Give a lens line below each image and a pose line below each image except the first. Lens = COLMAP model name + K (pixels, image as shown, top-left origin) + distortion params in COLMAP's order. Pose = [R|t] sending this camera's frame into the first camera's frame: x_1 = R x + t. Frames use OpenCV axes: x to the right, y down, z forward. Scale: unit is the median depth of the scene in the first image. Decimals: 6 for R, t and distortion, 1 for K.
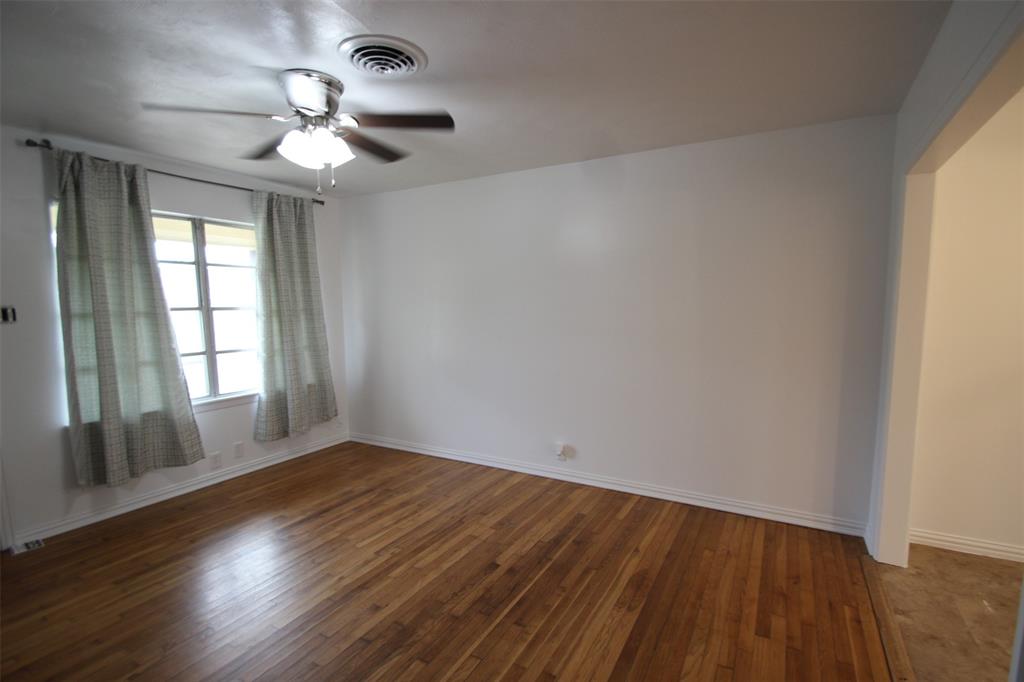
lens RADIAL K [[477.6, 0, 518.6], [0, 477.6, 359.1], [0, 0, 1]] dist [0.017118, -0.019818]
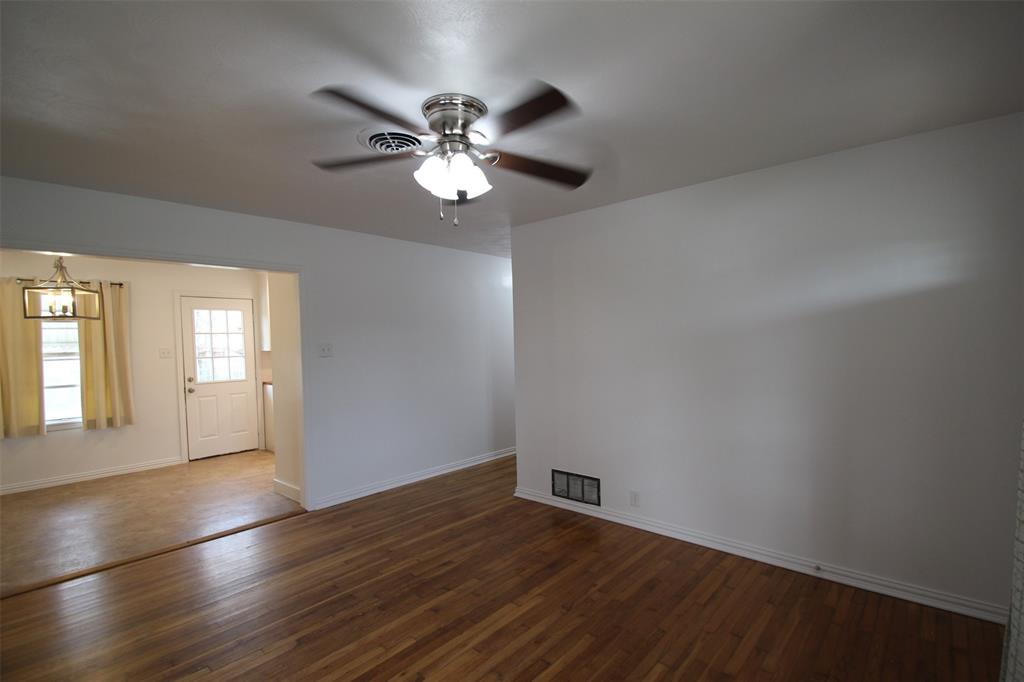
lens RADIAL K [[474.9, 0, 517.7], [0, 474.9, 359.1], [0, 0, 1]] dist [0.016140, -0.019638]
pose [[-0.975957, 0.020443, 0.217004, -0.512987], [0.054426, 0.986912, 0.151800, -0.159279], [-0.211061, 0.159961, -0.964296, 1.339251]]
